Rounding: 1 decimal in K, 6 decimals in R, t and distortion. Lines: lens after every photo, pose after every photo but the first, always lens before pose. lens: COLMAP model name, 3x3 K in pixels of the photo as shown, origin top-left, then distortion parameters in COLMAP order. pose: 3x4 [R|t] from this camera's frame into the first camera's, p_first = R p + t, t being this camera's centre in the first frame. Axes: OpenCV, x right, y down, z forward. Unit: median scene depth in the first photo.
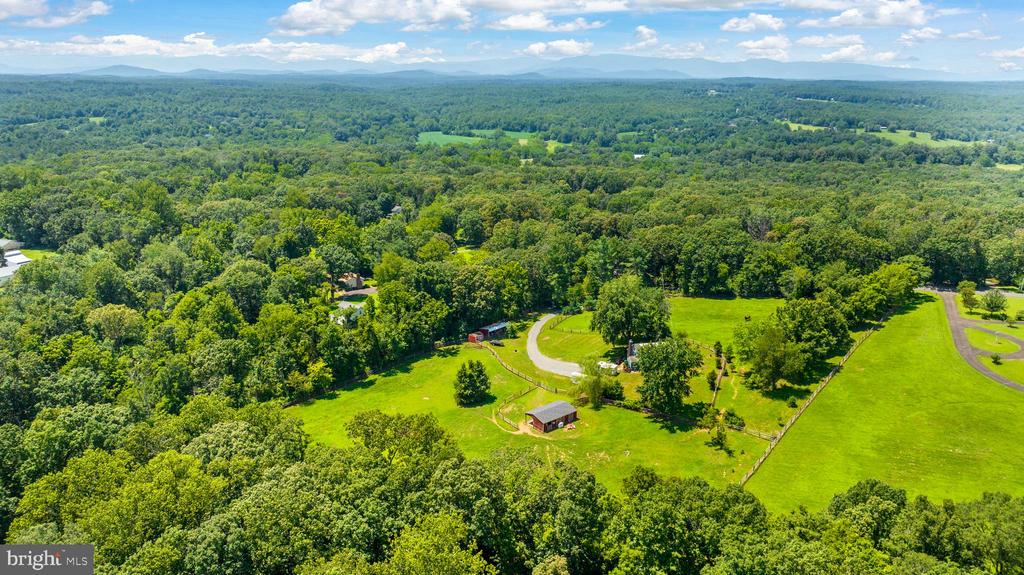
lens RADIAL K [[737.0, 0, 511.3], [0, 737.0, 265.7], [0, 0, 1]] dist [-0.018640, -0.000446]
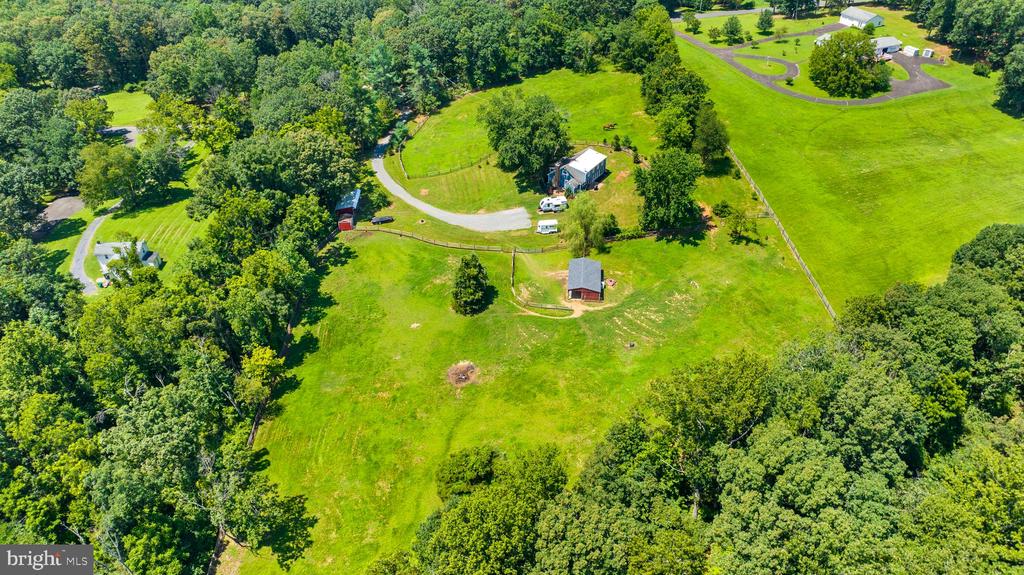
lens RADIAL K [[725.8, 0, 512.0], [0, 725.8, 287.5], [0, 0, 1]] dist [-0.025795, 0.029109]
pose [[0.705325, -0.419927, 0.571119, -0.382834], [0.184521, 0.886645, 0.424043, -0.128371], [-0.684447, -0.193705, 0.702859, 0.348612]]
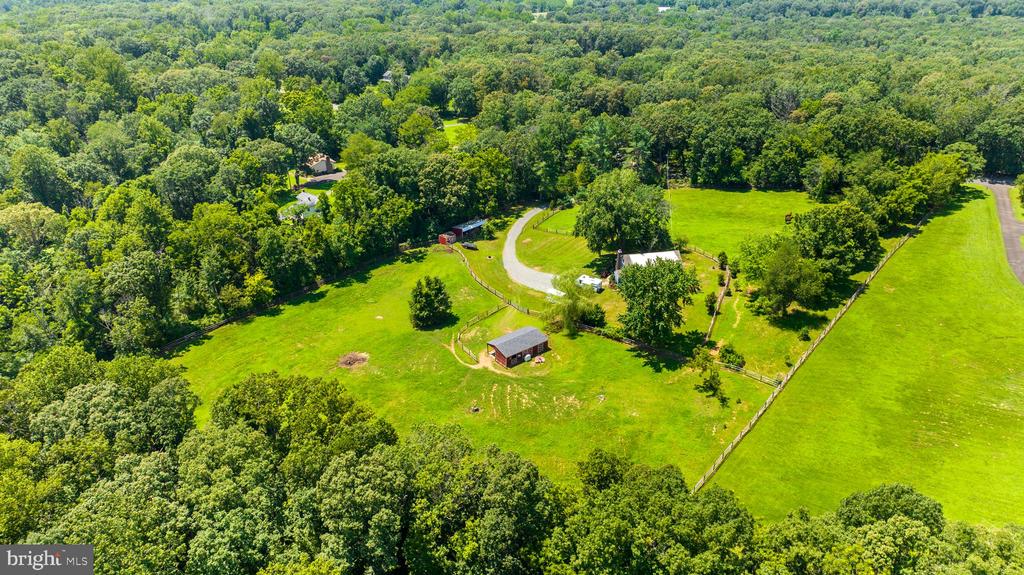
lens RADIAL K [[731.6, 0, 513.8], [0, 731.6, 272.0], [0, 0, 1]] dist [-0.049258, 0.066871]
pose [[0.999598, 0.007036, -0.027476, 0.055627], [-0.001372, 0.979602, 0.200942, -0.037989], [0.028329, -0.200824, 0.979218, 0.145726]]
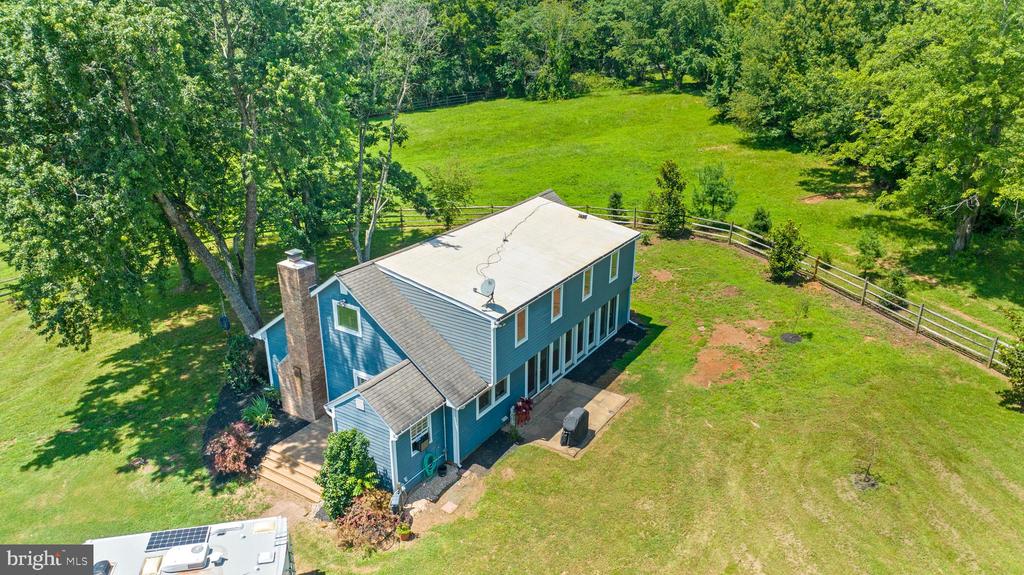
lens RADIAL K [[713.6, 0, 512.0], [0, 713.6, 287.5], [0, 0, 1]] dist [-0.022235, 0.002671]
pose [[0.703241, -0.261767, 0.661006, 0.095449], [0.181919, 0.965051, 0.188630, 0.079982], [-0.687282, -0.012403, 0.726285, 0.781278]]
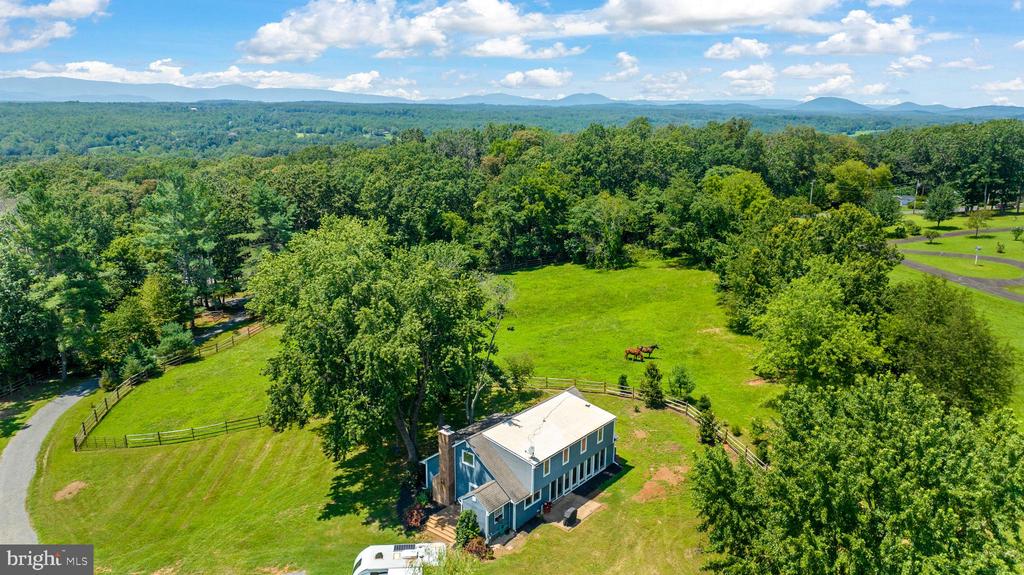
lens RADIAL K [[729.3, 0, 514.2], [0, 729.3, 283.0], [0, 0, 1]] dist [0.004352, -0.044211]
pose [[0.779085, -0.142830, 0.610431, 0.022480], [0.152408, 0.987641, 0.036574, 0.037437], [-0.608111, 0.064540, 0.791224, 0.675025]]
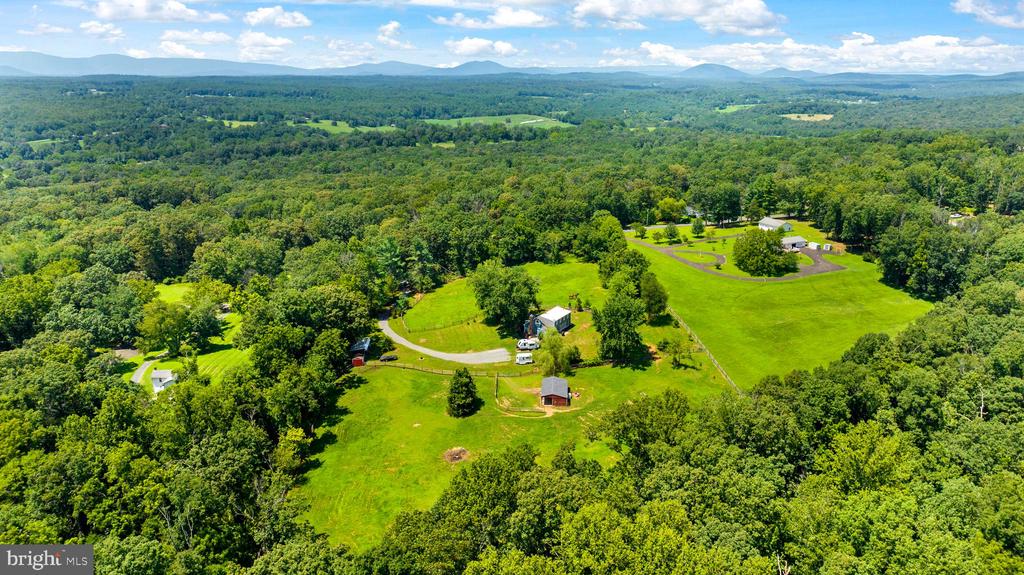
lens RADIAL K [[729.3, 0, 514.2], [0, 729.3, 283.0], [0, 0, 1]] dist [0.004352, -0.044211]
pose [[0.682345, -0.205137, 0.701658, -0.537130], [0.184352, 0.977086, 0.106383, -0.058024], [-0.707403, 0.056762, 0.704527, 0.216514]]
